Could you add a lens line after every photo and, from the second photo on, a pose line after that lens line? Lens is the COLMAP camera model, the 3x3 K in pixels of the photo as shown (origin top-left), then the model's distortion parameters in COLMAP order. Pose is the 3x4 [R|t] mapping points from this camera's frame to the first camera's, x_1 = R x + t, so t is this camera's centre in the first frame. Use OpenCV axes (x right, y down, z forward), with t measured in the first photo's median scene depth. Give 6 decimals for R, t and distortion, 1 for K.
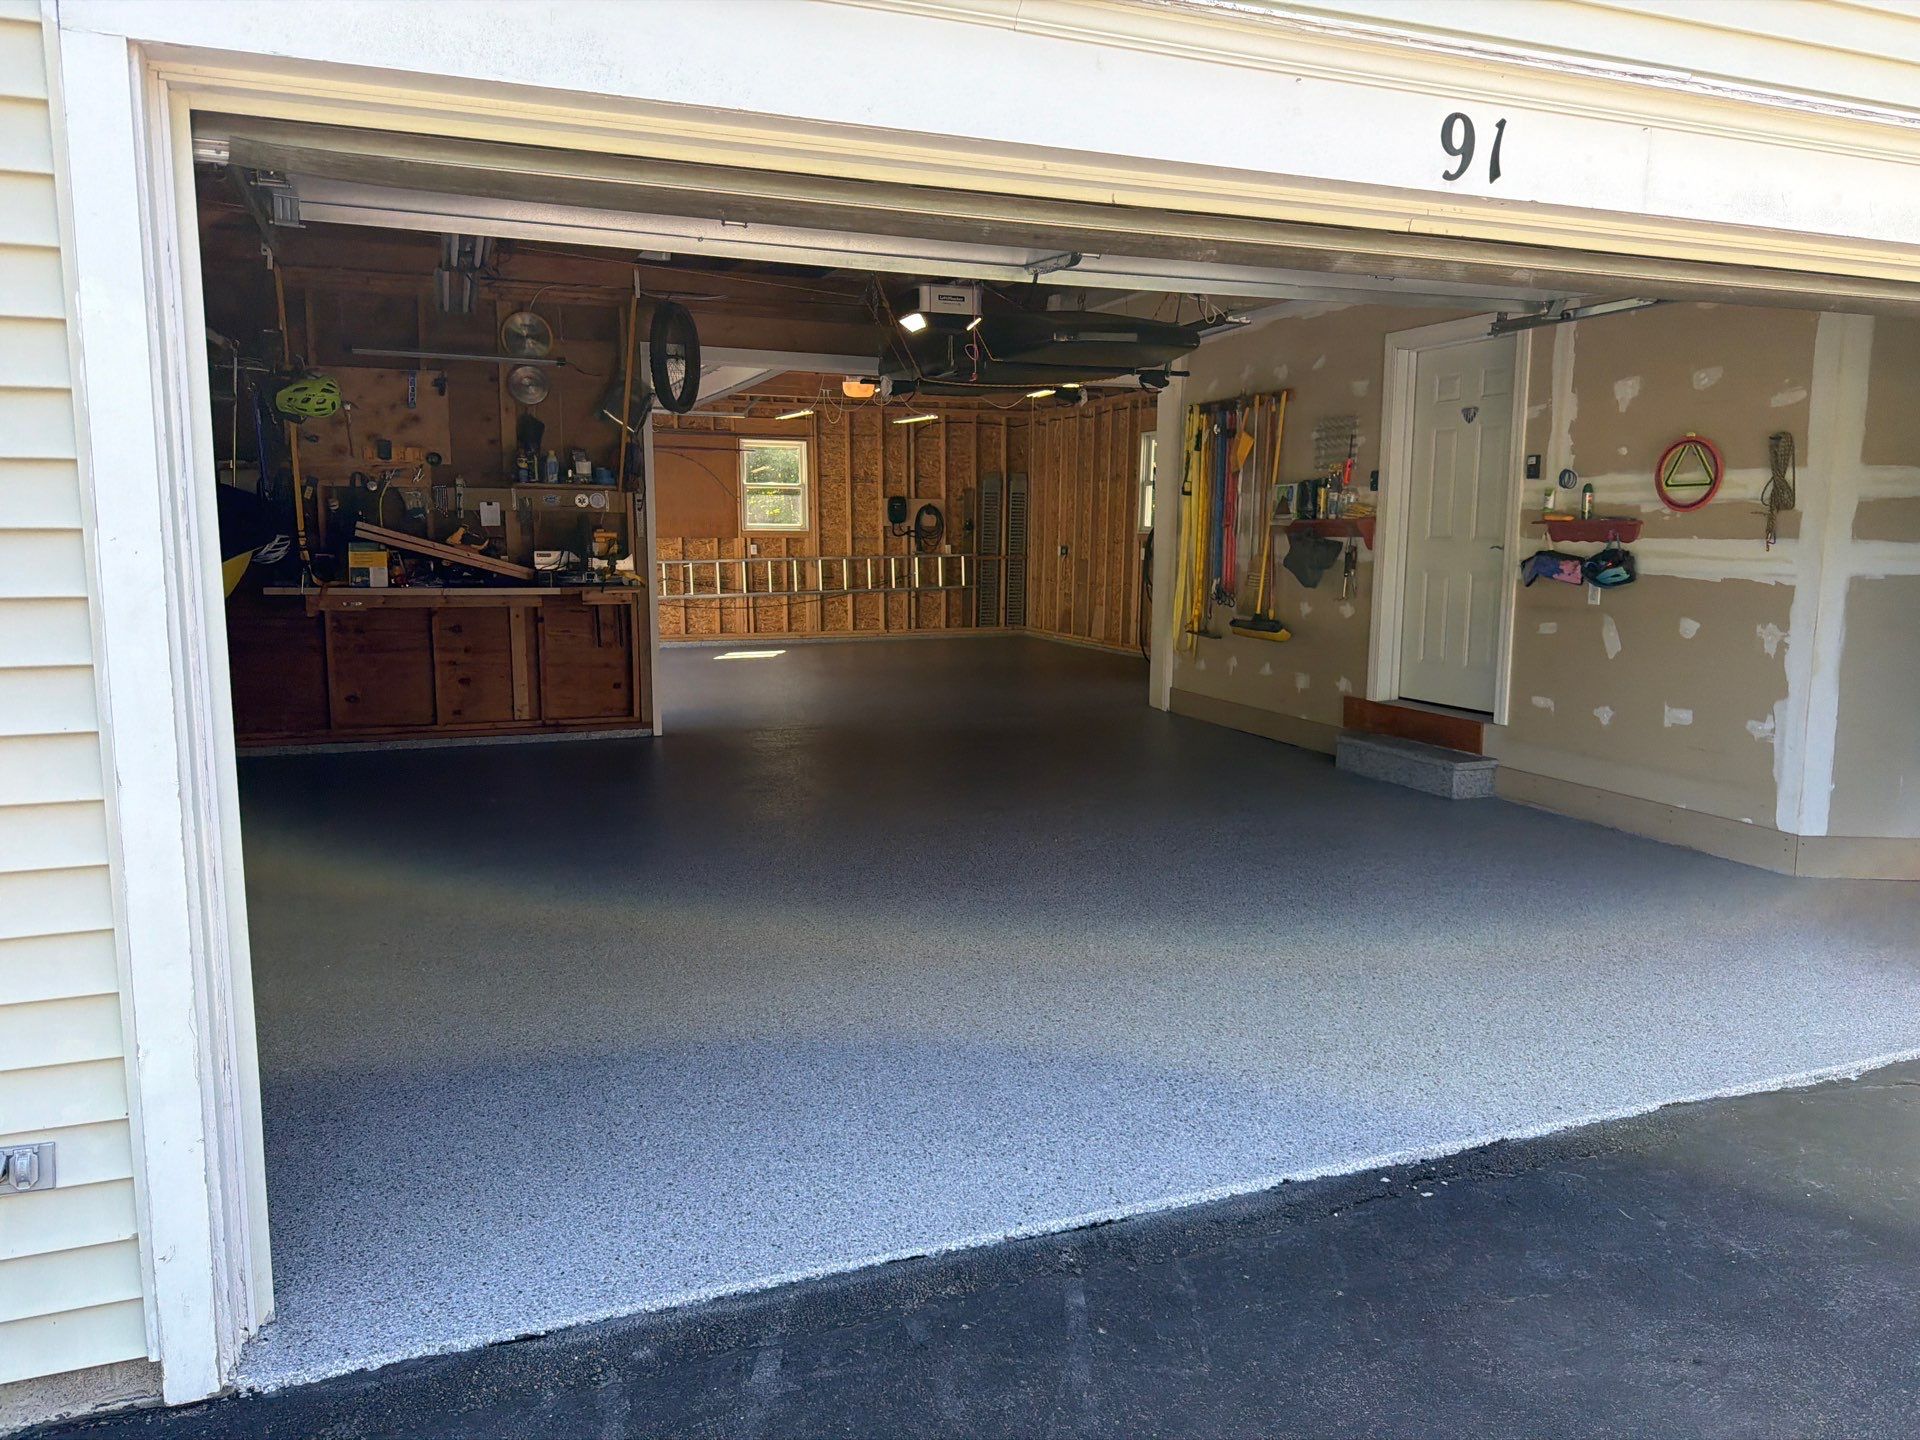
lens RADIAL K [[1349.9, 0, 960.0], [0, 1349.9, 720.0], [0, 0, 1]] dist [0.181268, -0.423526]
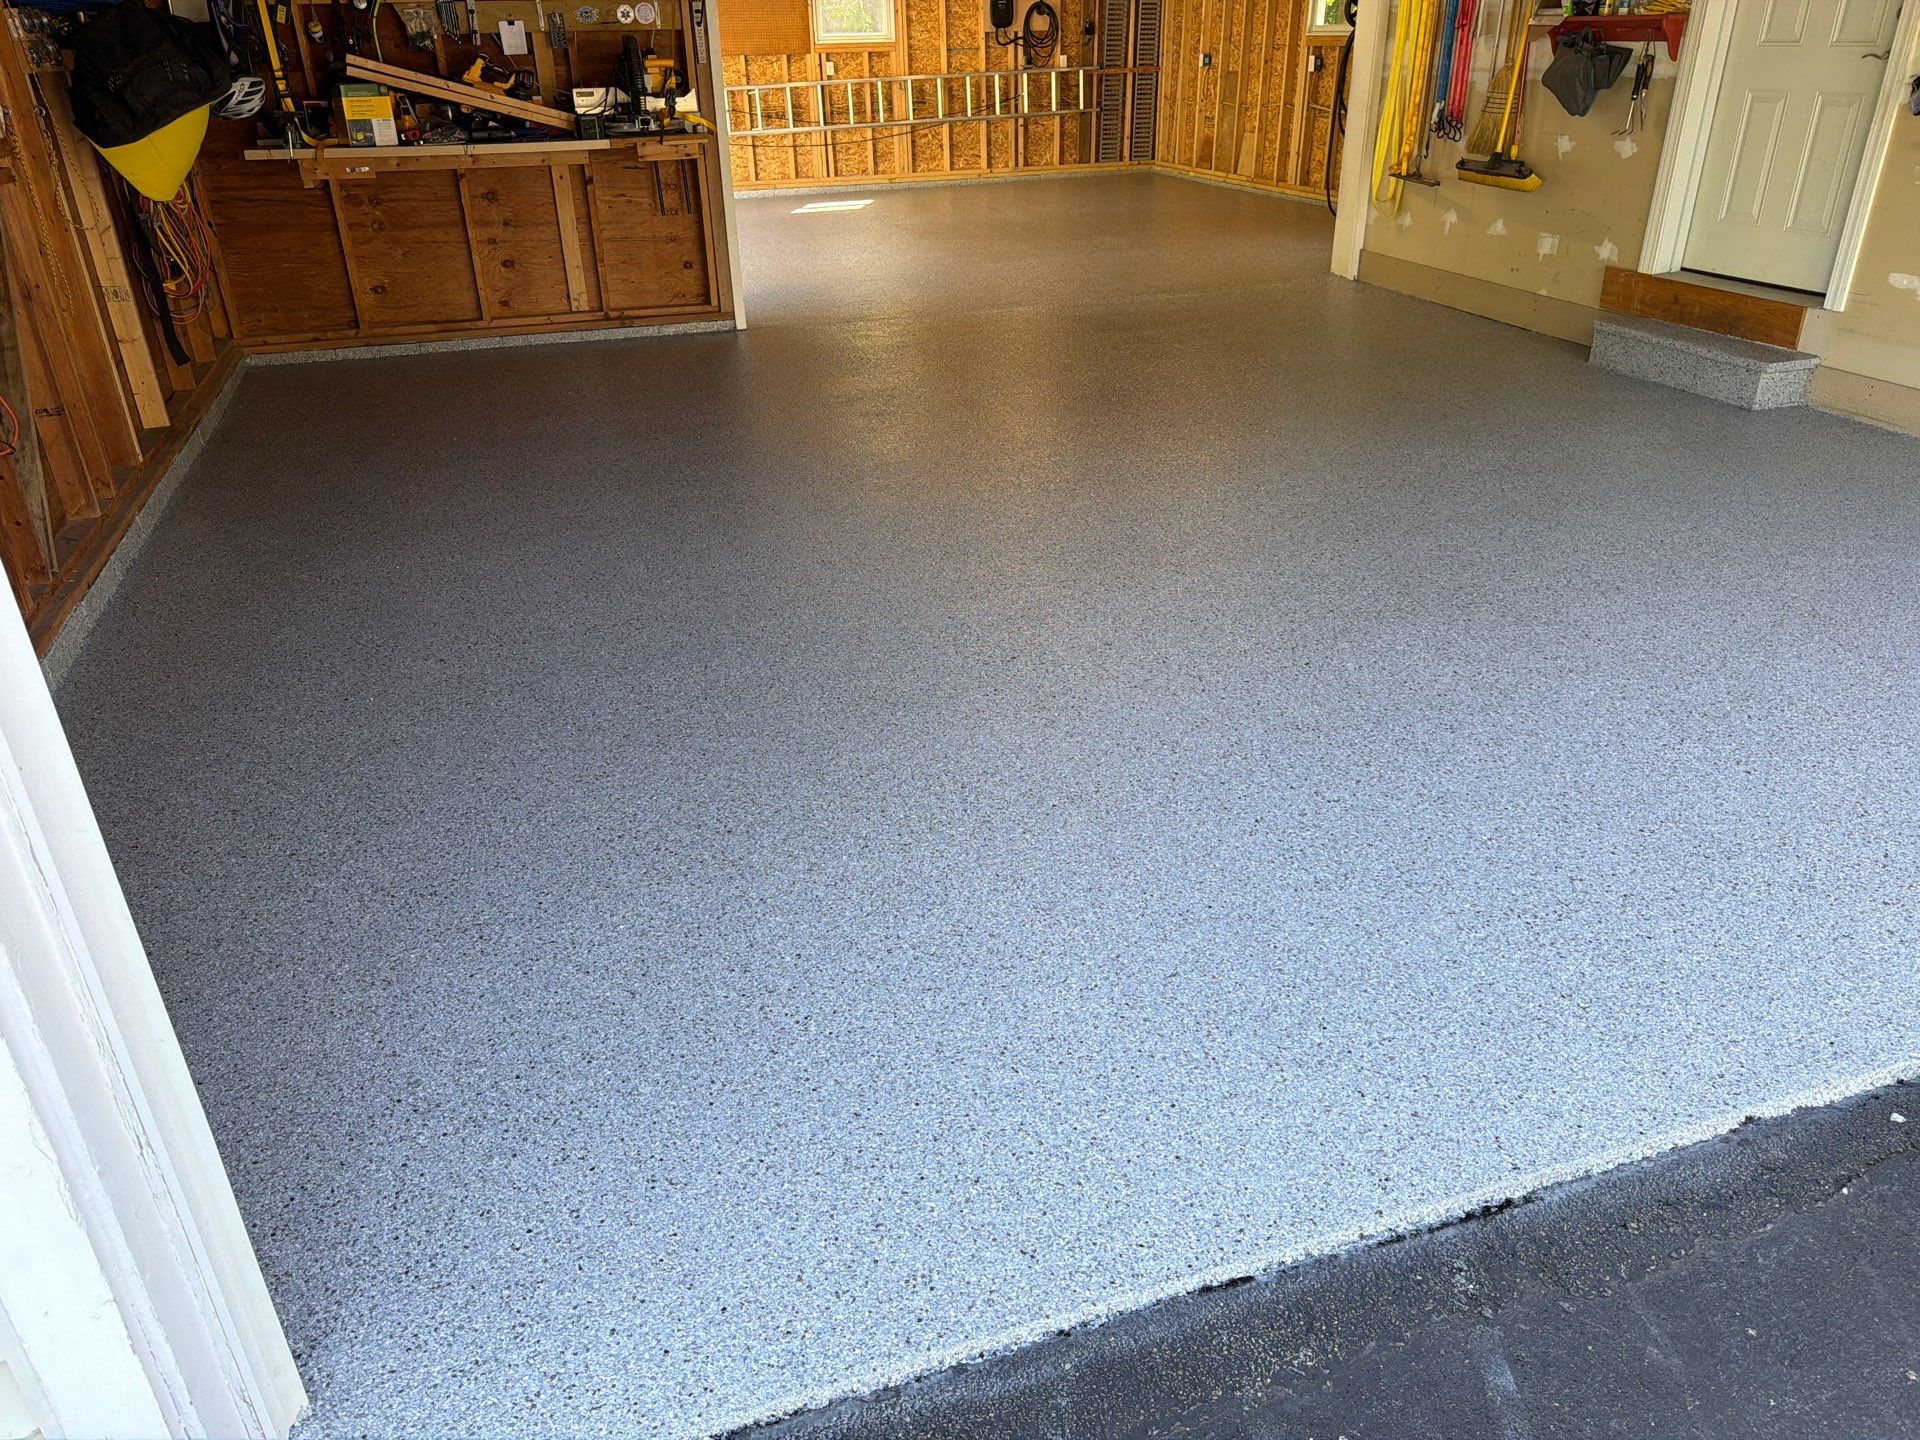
lens RADIAL K [[1347.1, 0, 960.0], [0, 1347.1, 720.0], [0, 0, 1]] dist [0.008119, -0.007108]
pose [[0.998563, 0.000938, -0.053577, -0.046502], [0.016708, 0.944554, 0.327932, -0.030921], [0.050914, -0.328356, 0.943181, 0.160194]]
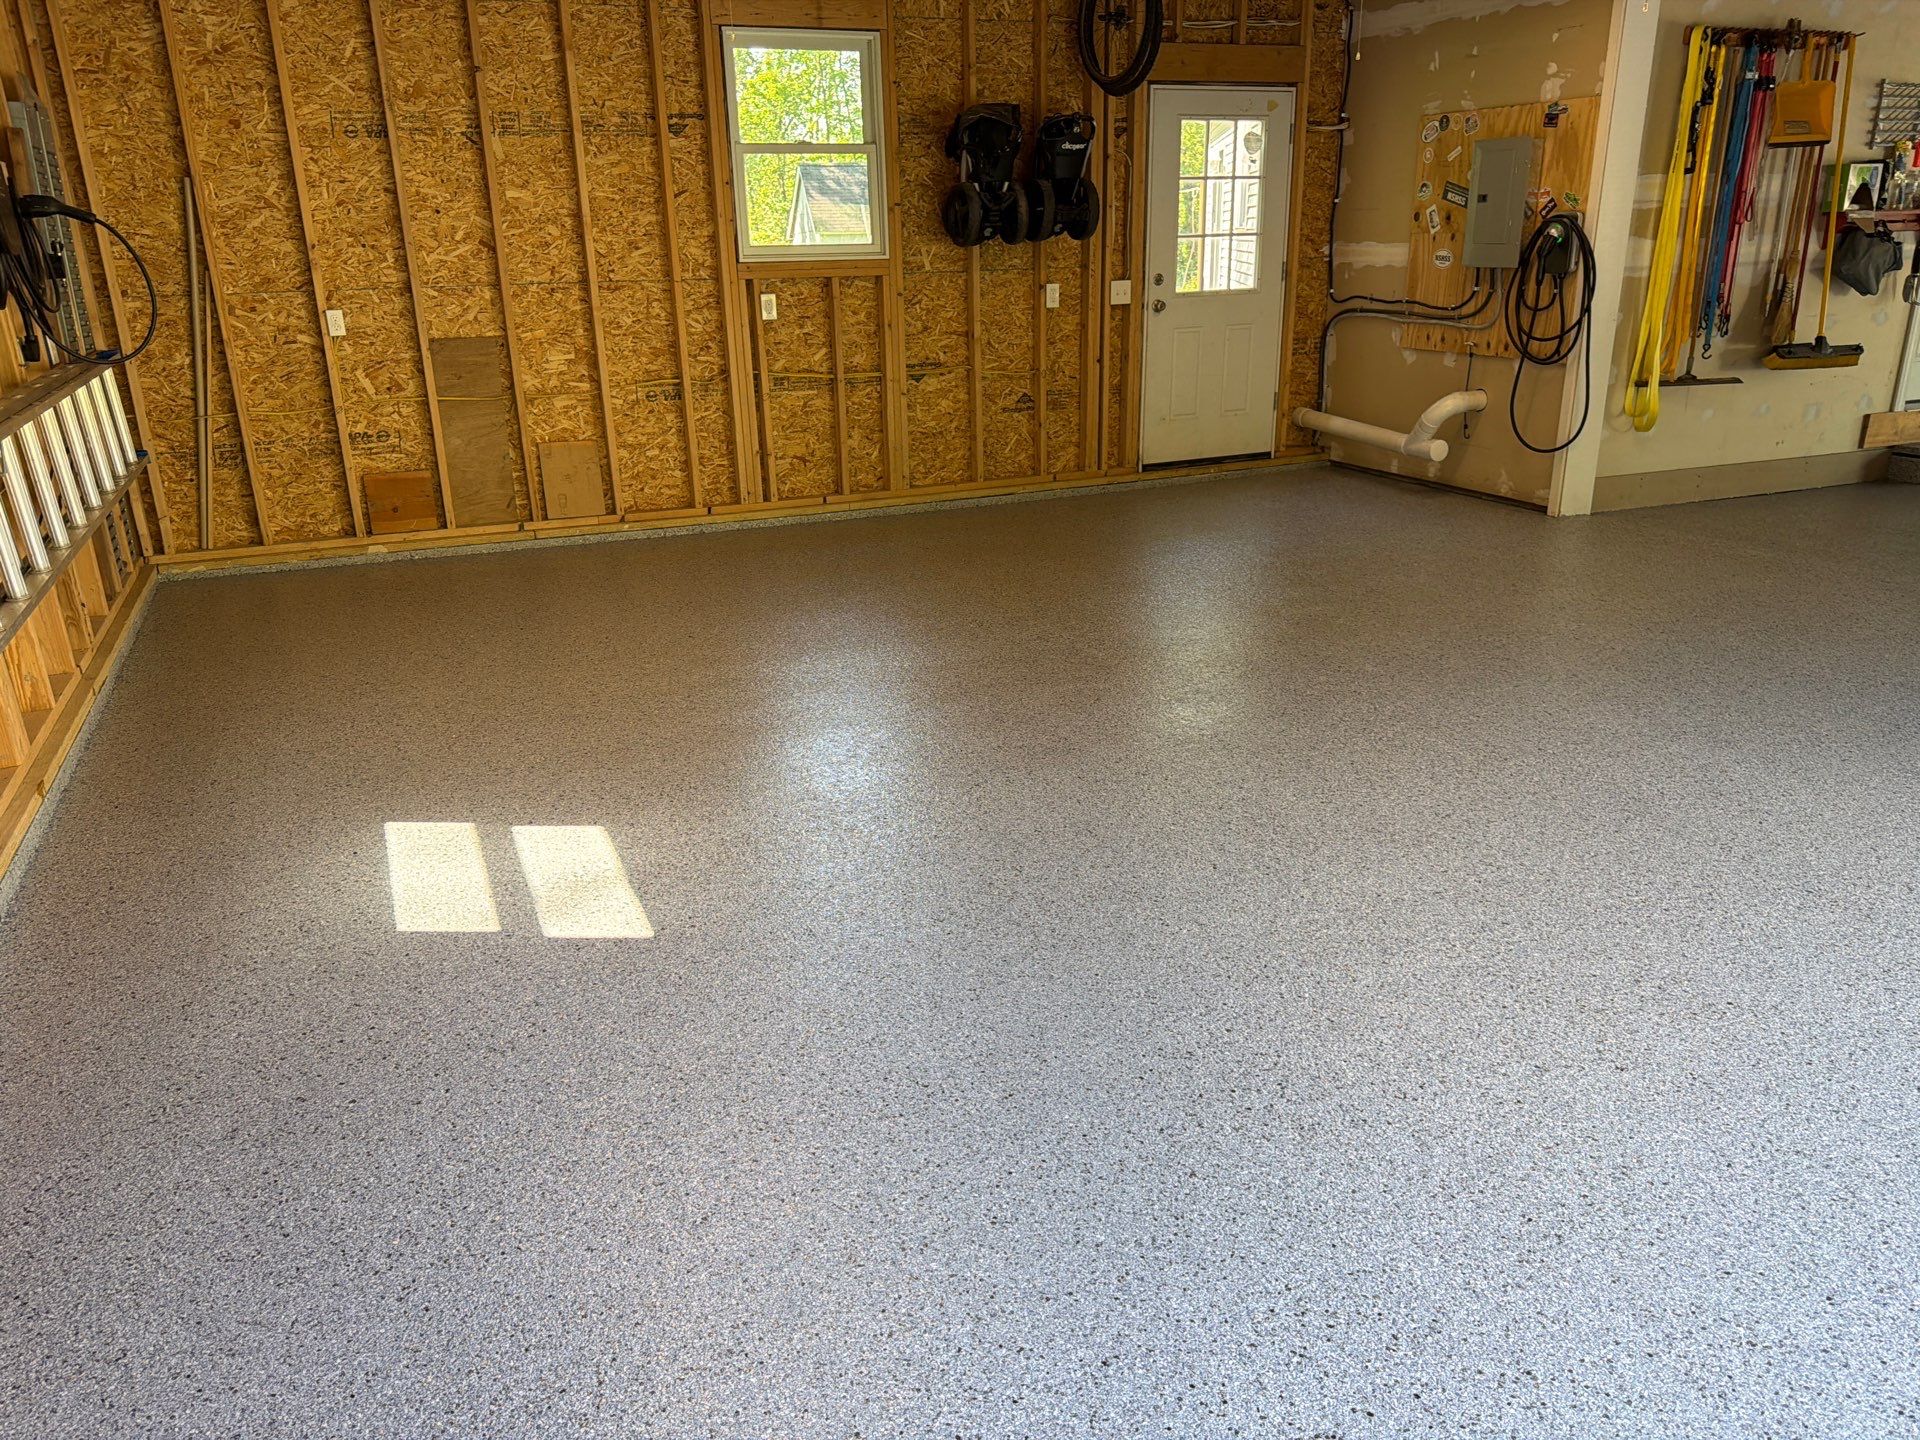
lens RADIAL K [[1434.1, 0, 956.2], [0, 1434.1, 768.1], [0, 0, 1]] dist [0.032728, -0.038959]
pose [[-0.033042, -0.350306, 0.936052, -0.646096], [0.160821, 0.922496, 0.350910, -0.224942], [-0.986430, 0.162132, 0.025856, 1.536577]]
